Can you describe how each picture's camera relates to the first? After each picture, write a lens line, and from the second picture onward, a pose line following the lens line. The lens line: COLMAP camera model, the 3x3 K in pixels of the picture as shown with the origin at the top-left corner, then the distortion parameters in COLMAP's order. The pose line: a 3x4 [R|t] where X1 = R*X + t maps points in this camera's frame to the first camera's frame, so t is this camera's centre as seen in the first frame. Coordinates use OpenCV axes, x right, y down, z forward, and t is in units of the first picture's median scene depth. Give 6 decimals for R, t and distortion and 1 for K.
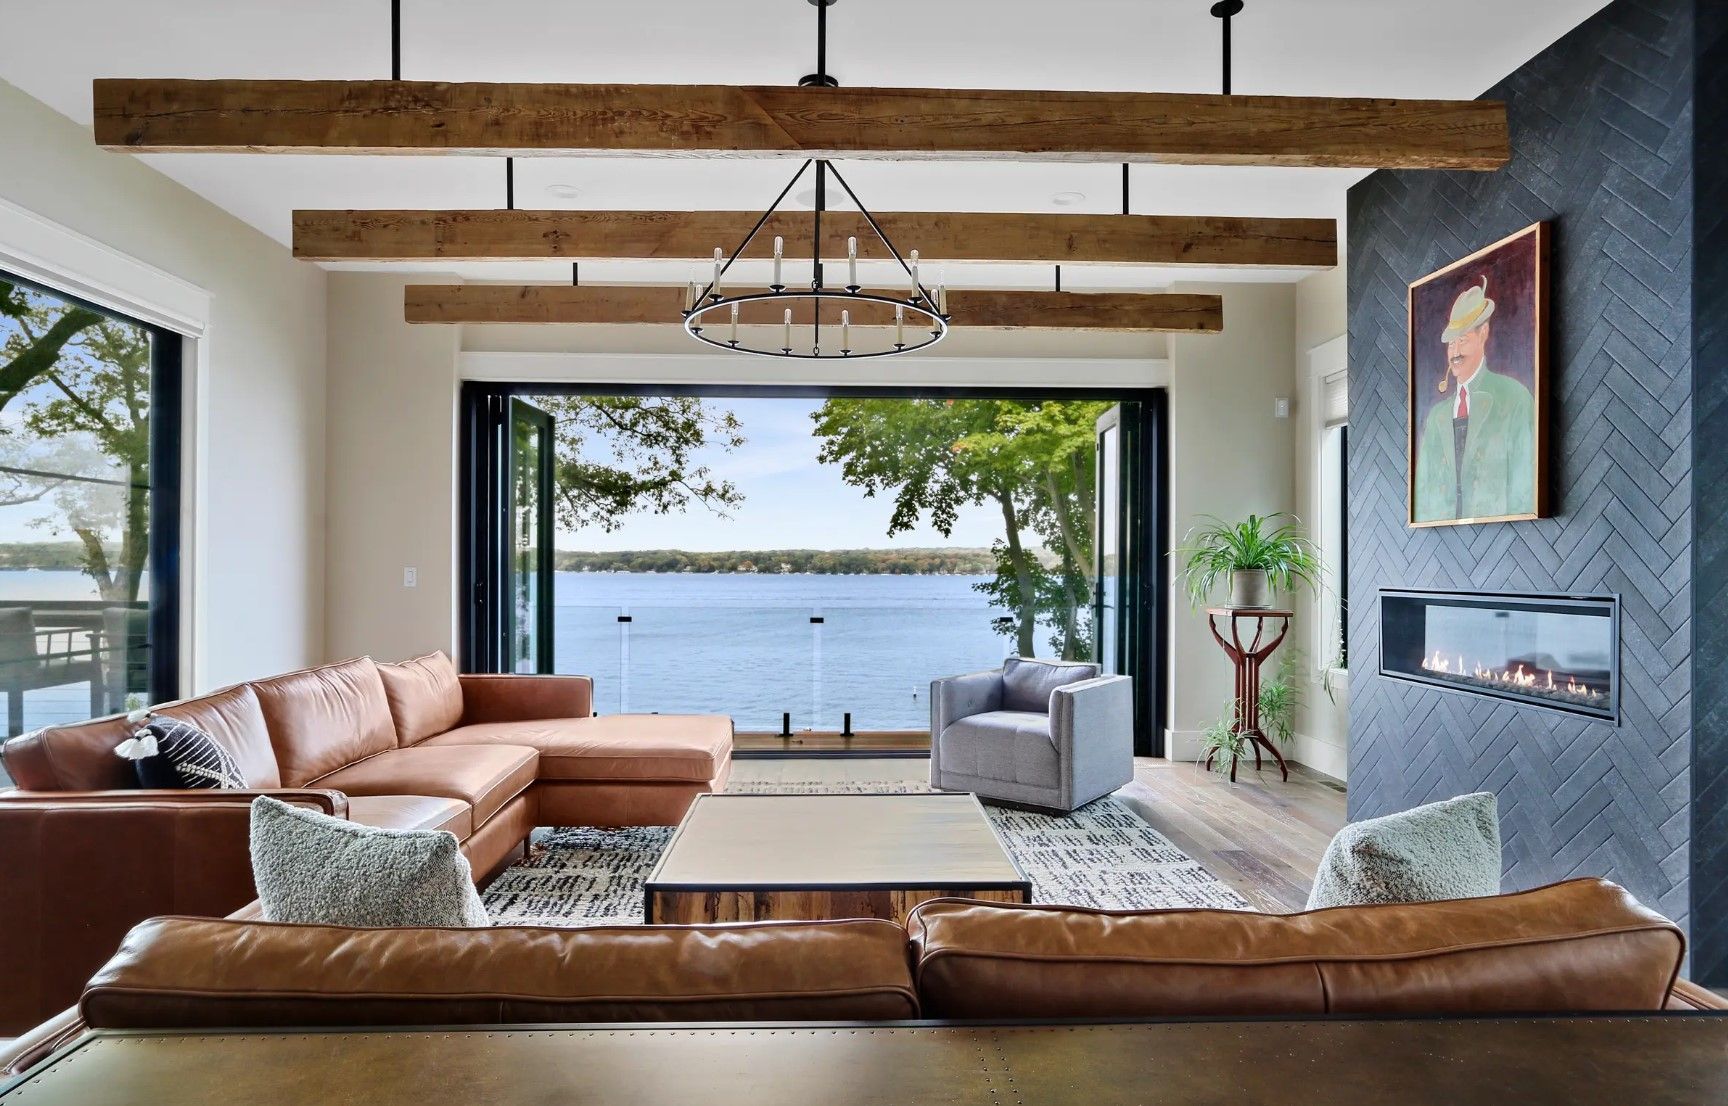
lens RADIAL K [[973.5, 0, 852.8], [0, 973.5, 570.4], [0, 0, 1]] dist [-0.007147, 0.000105]
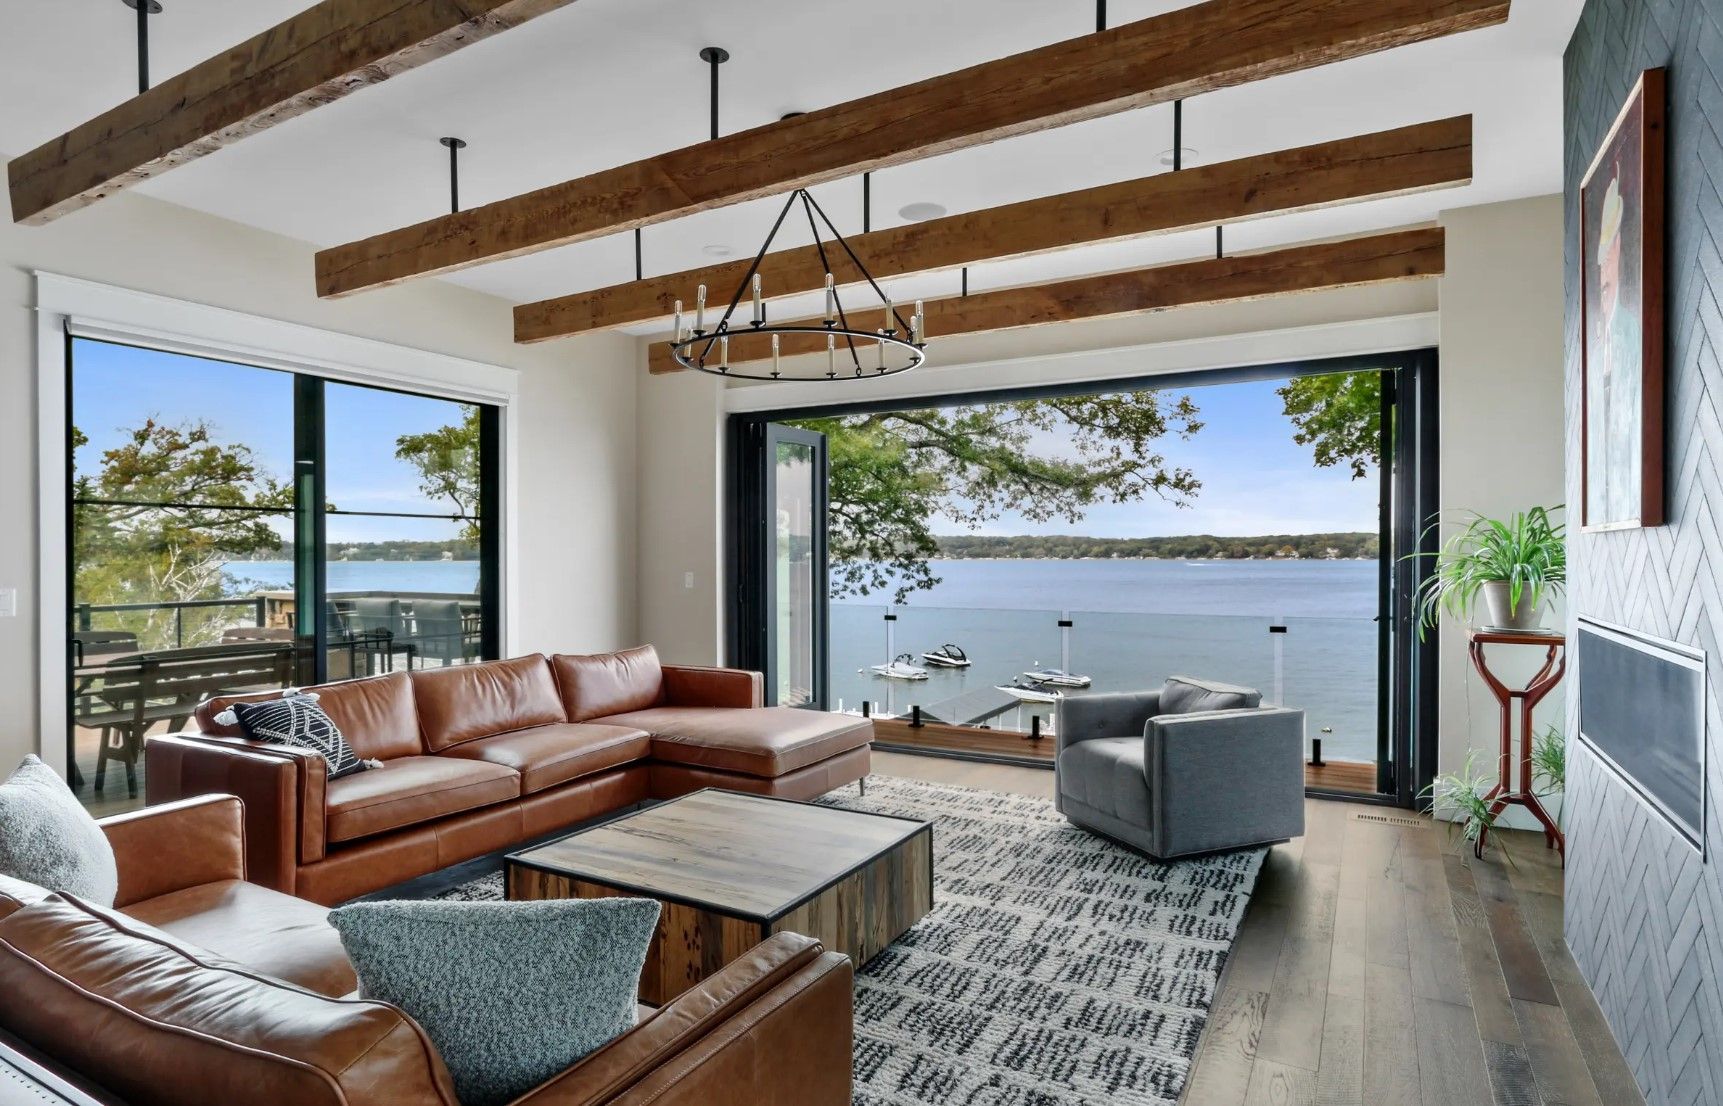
lens RADIAL K [[935.9, 0, 842.1], [0, 935.9, 560.0], [0, 0, 1]] dist [-0.001565, 0.000133]
pose [[0.851443, -0.003039, -0.524438, 0.464345], [0.004978, 0.999985, 0.002289, -0.027868], [0.524424, -0.004559, 0.851445, 0.145127]]
